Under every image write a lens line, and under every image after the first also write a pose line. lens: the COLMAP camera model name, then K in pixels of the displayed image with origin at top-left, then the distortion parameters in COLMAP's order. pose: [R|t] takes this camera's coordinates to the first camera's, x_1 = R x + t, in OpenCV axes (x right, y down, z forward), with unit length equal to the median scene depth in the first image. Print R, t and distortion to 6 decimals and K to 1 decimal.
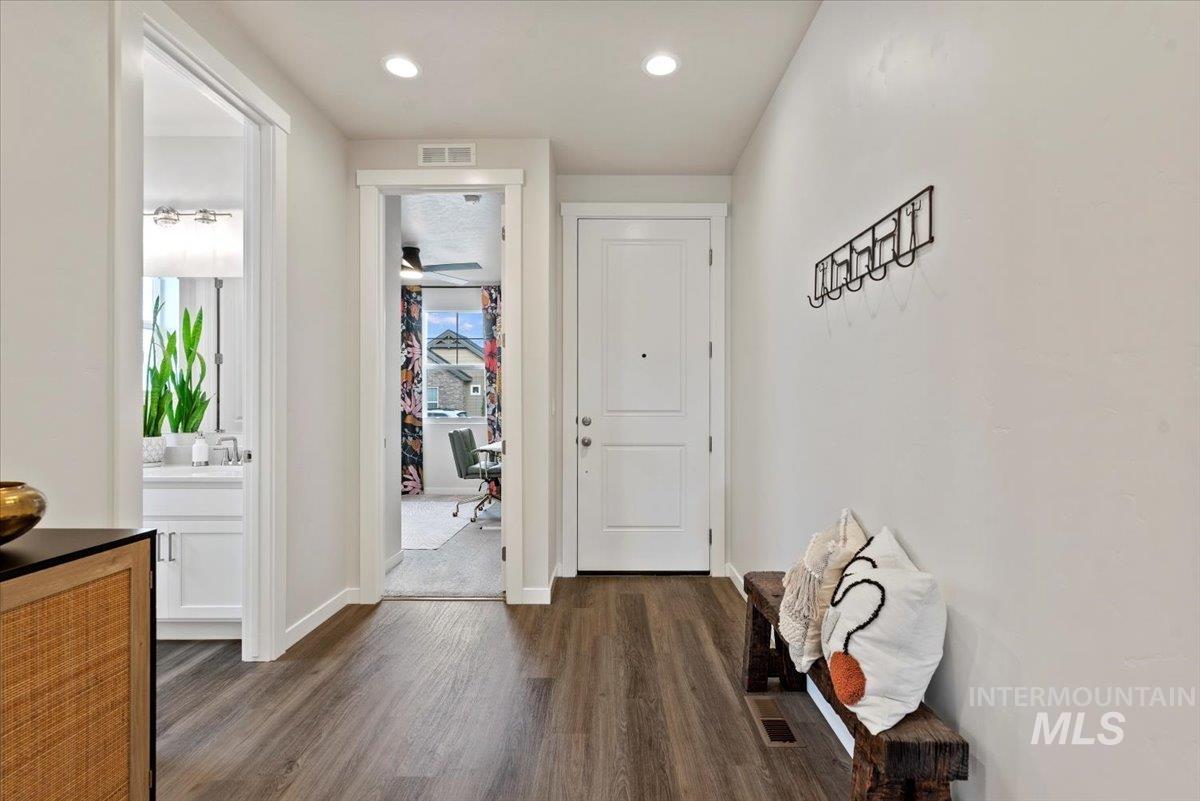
lens RADIAL K [[557.8, 0, 620.5], [0, 557.8, 404.3], [0, 0, 1]] dist [0.004537, -0.000257]
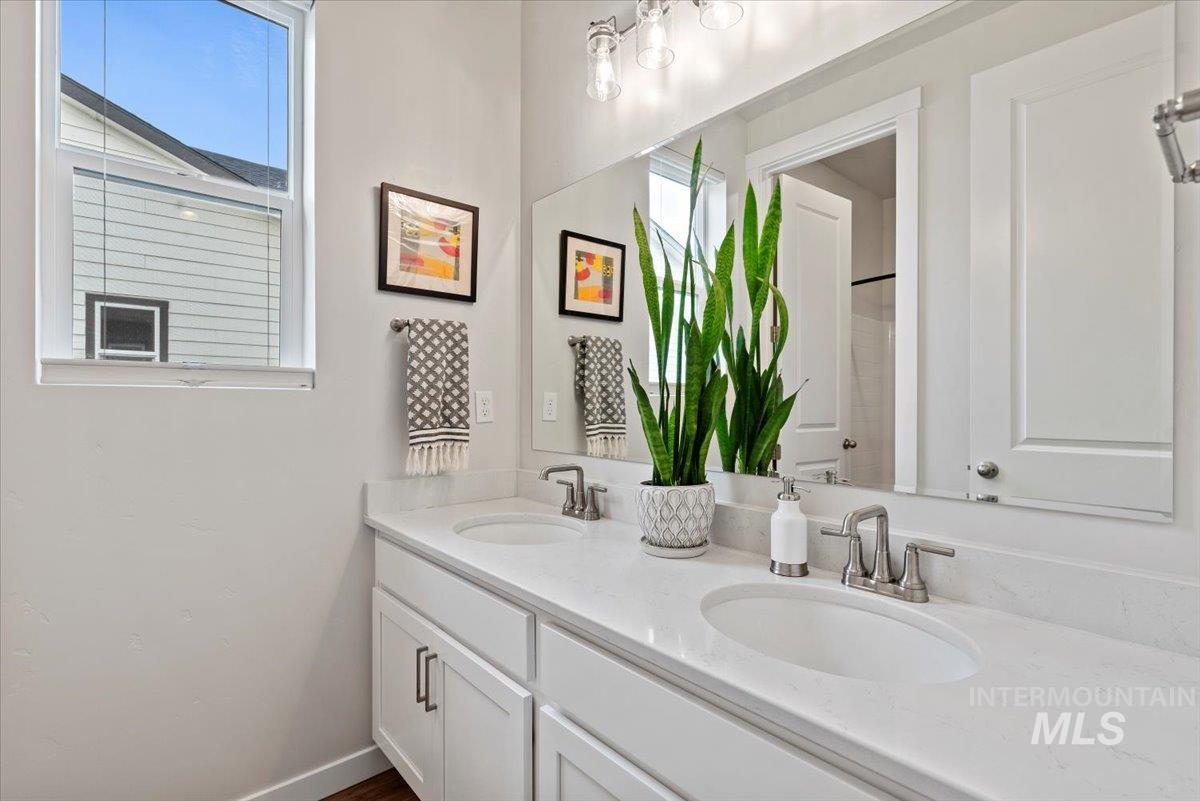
lens RADIAL K [[557.8, 0, 599.5], [0, 557.8, 405.1], [0, 0, 1]] dist [0.004537, -0.000257]
pose [[0.644261, -0.003727, -0.764797, -0.542002], [-0.002062, 0.999976, -0.006611, 0.002023], [0.764803, 0.005836, 0.644238, 0.657871]]
